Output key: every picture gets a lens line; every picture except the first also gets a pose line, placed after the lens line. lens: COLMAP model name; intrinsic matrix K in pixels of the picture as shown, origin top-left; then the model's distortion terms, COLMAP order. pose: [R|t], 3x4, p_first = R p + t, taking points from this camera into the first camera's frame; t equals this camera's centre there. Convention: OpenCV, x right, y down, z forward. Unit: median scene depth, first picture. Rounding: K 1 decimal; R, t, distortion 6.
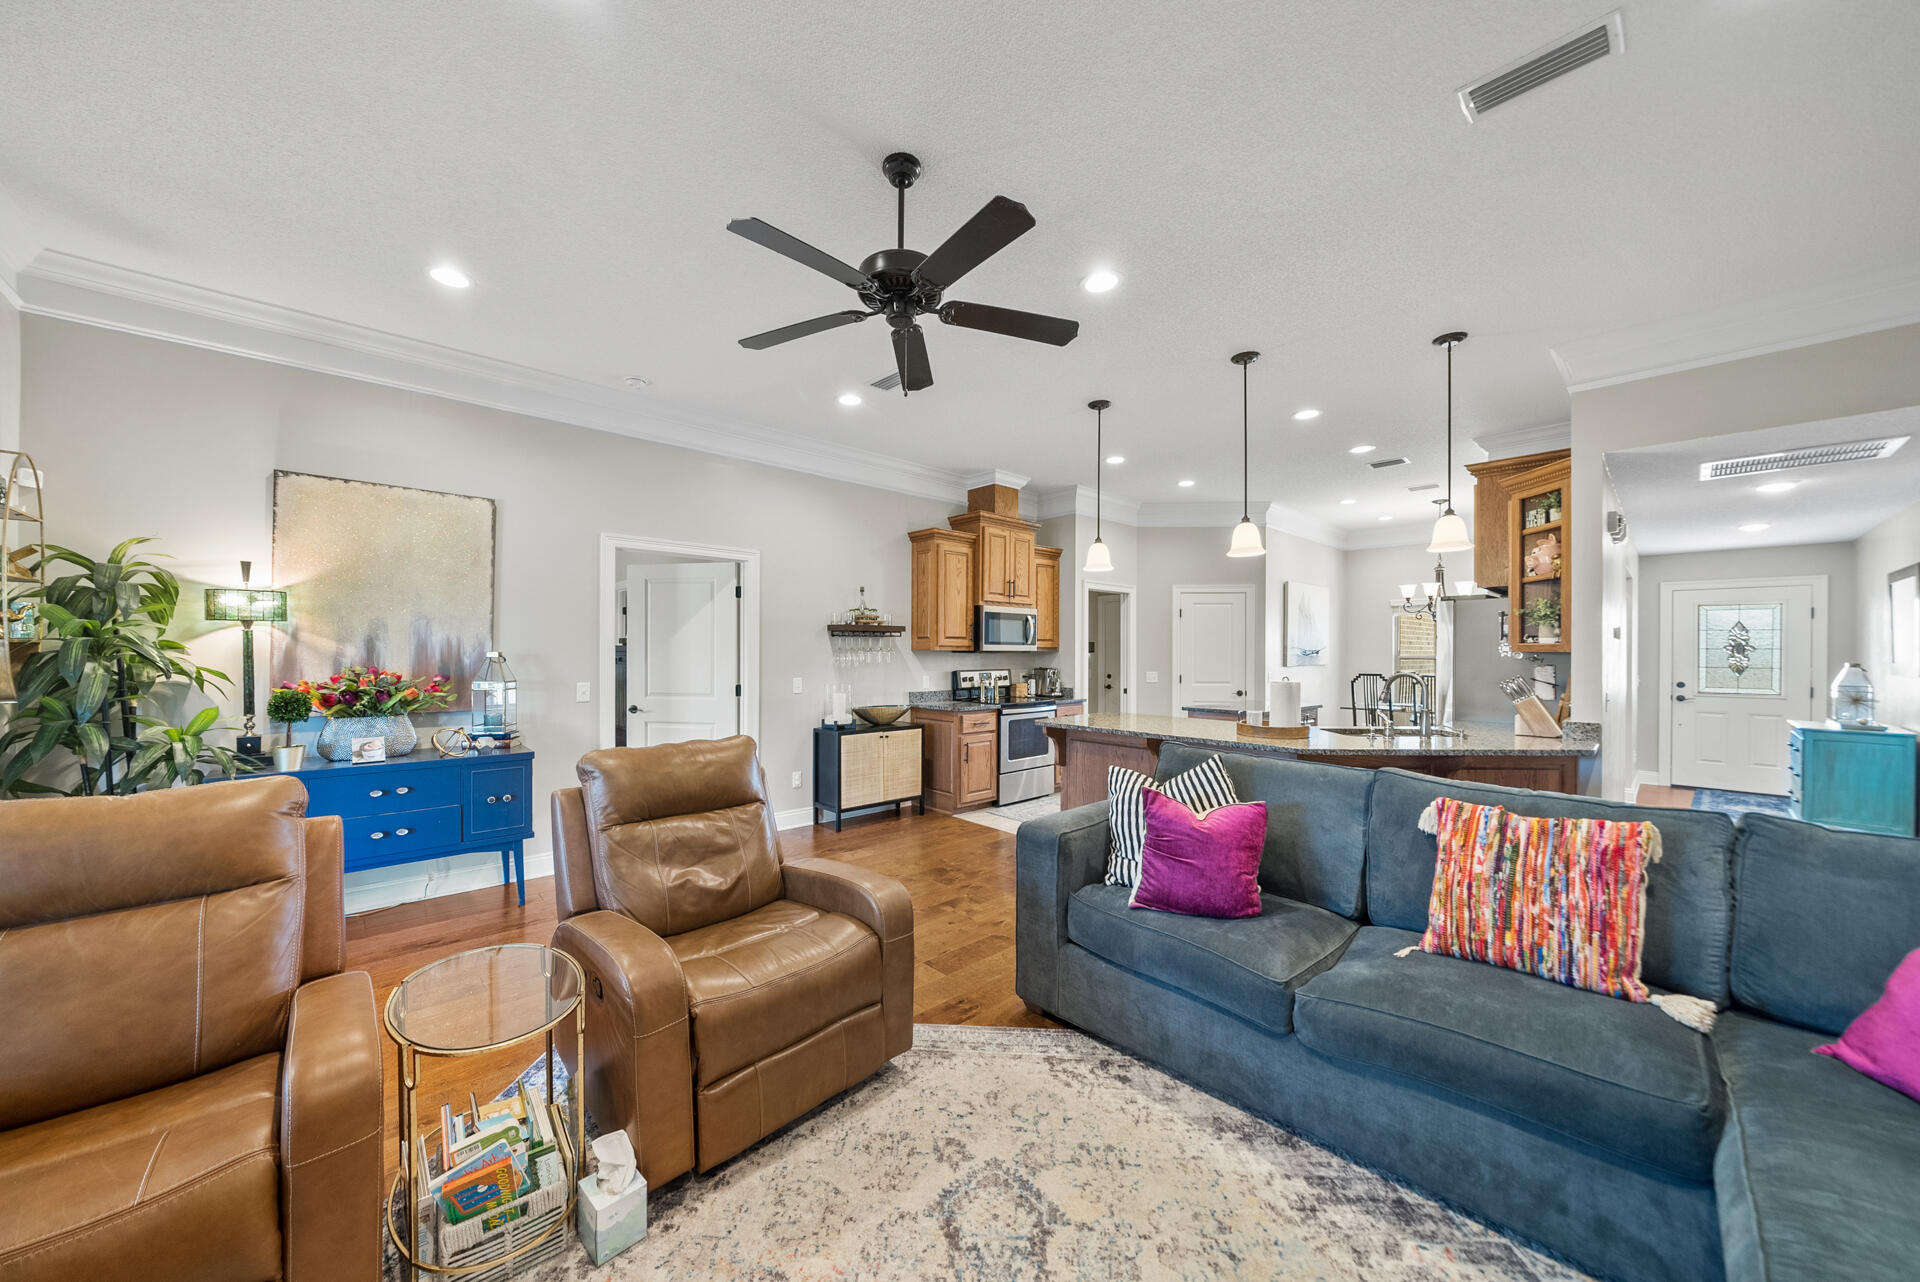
lens RADIAL K [[667.8, 0, 941.6], [0, 667.8, 651.0], [0, 0, 1]] dist [-0.001096, -0.000413]
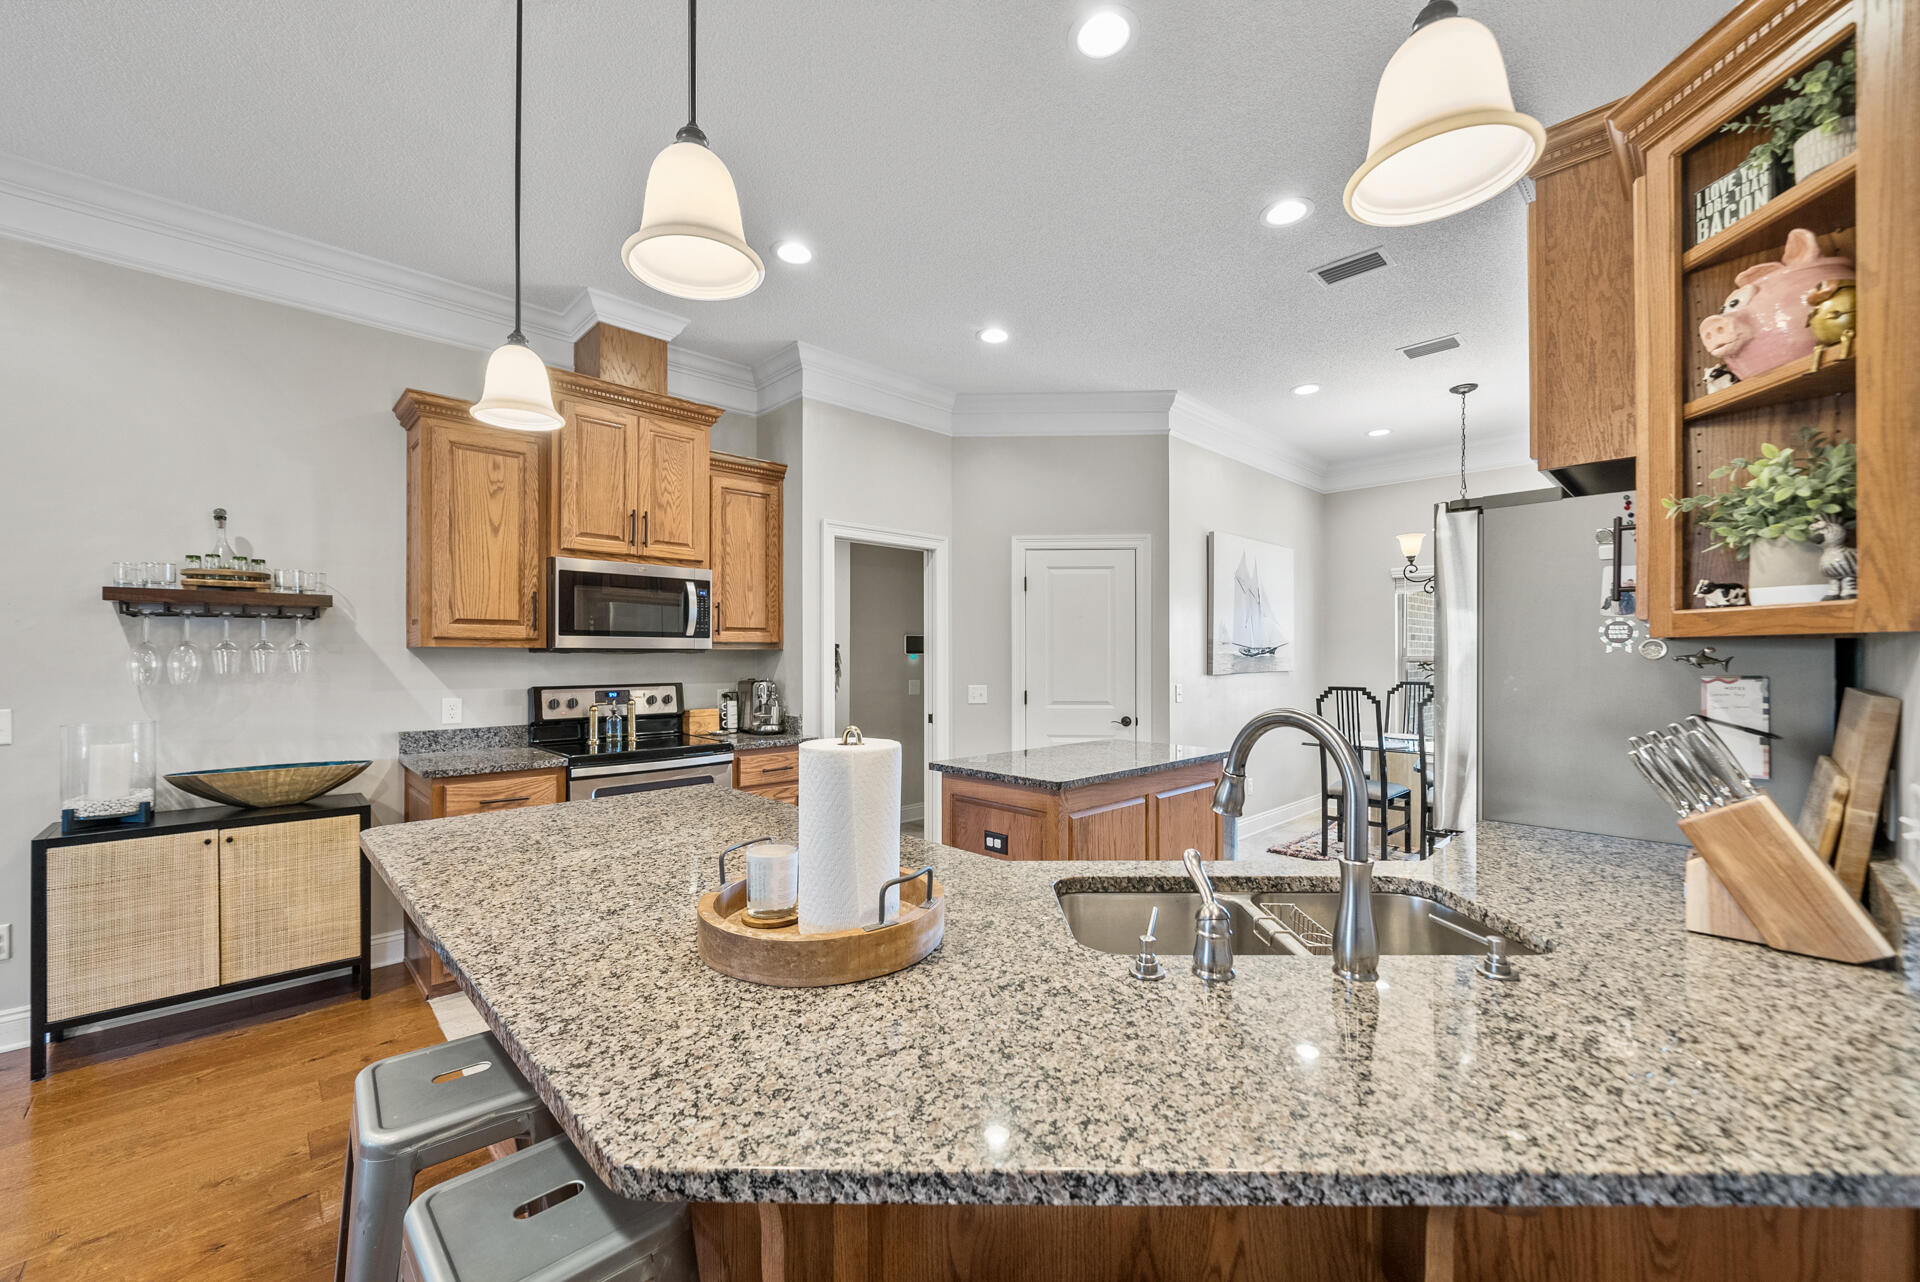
lens RADIAL K [[757.0, 0, 939.7], [0, 757.0, 652.6], [0, 0, 1]] dist [-0.002036, -0.000283]
pose [[0.999762, -0.003416, 0.021562, 0.335265], [0.003477, 0.999990, -0.002824, 0.005699], [-0.021552, 0.002899, 0.999764, 0.428299]]
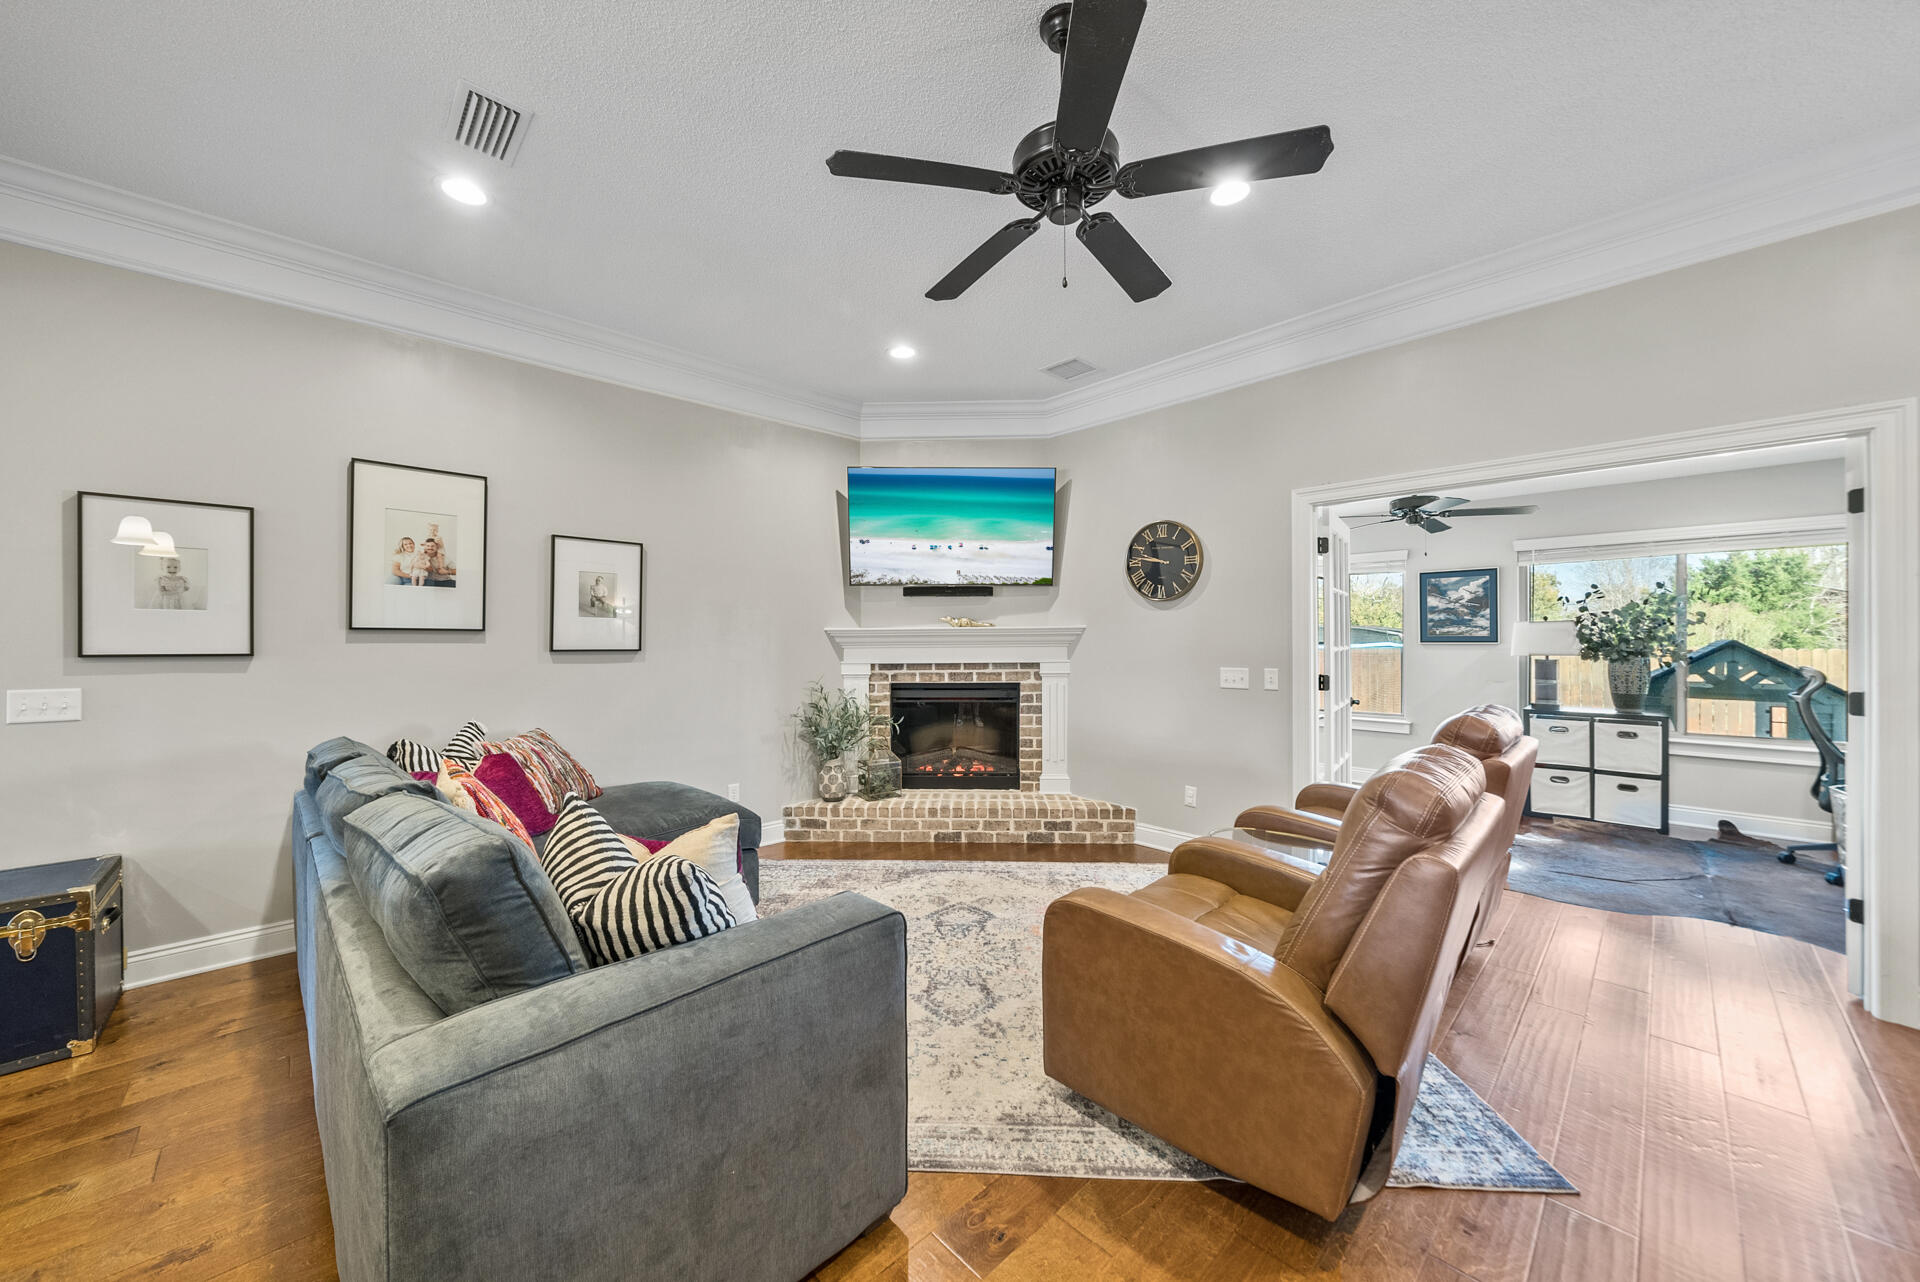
lens RADIAL K [[712.6, 0, 953.1], [0, 712.6, 632.7], [0, 0, 1]] dist [0.001704, -0.000658]
pose [[-0.999398, 0.000028, -0.034682, 0.039735], [0.000234, 0.999982, -0.005943, 0.007131], [0.034681, -0.005947, -0.999381, 0.709323]]
